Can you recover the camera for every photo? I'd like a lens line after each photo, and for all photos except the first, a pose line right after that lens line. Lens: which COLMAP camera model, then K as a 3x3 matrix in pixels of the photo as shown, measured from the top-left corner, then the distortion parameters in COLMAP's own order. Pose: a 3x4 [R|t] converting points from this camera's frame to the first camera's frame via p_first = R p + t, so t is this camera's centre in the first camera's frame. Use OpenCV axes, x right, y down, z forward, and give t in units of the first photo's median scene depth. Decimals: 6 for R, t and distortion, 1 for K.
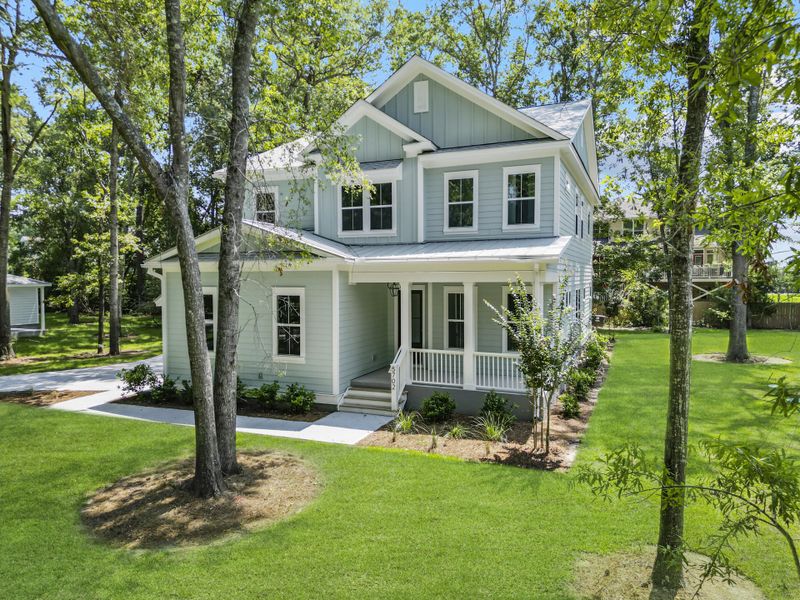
lens RADIAL K [[545.6, 0, 400.0], [0, 545.6, 300.0], [0, 0, 1]] dist [0.078057, -0.082775]
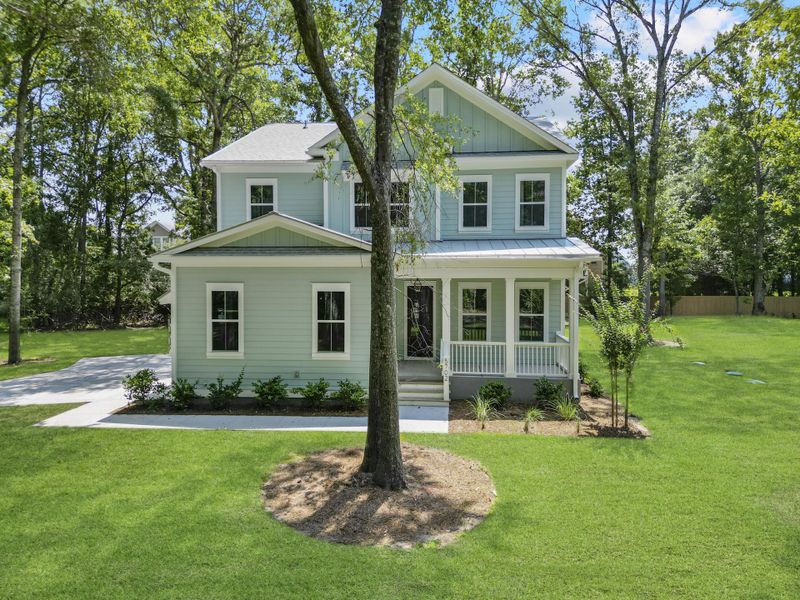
lens RADIAL K [[546.8, 0, 398.6], [0, 546.8, 289.2], [0, 0, 1]] dist [0.045402, -0.000859]
pose [[0.956536, -0.002816, 0.291601, -0.357851], [0.007953, 0.999833, -0.016430, 0.004920], [-0.291506, 0.018035, 0.956399, 0.023472]]
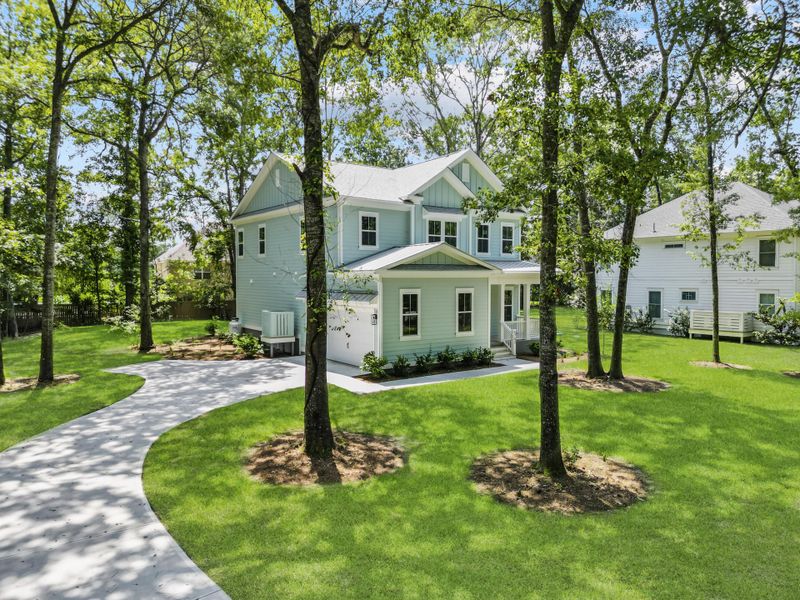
lens RADIAL K [[545.6, 0, 400.0], [0, 545.6, 300.0], [0, 0, 1]] dist [0.078057, -0.082775]
pose [[0.544014, -0.029237, 0.838567, -1.550122], [0.034623, 0.999324, 0.012380, -0.013844], [-0.838362, 0.022299, 0.544658, 0.290075]]
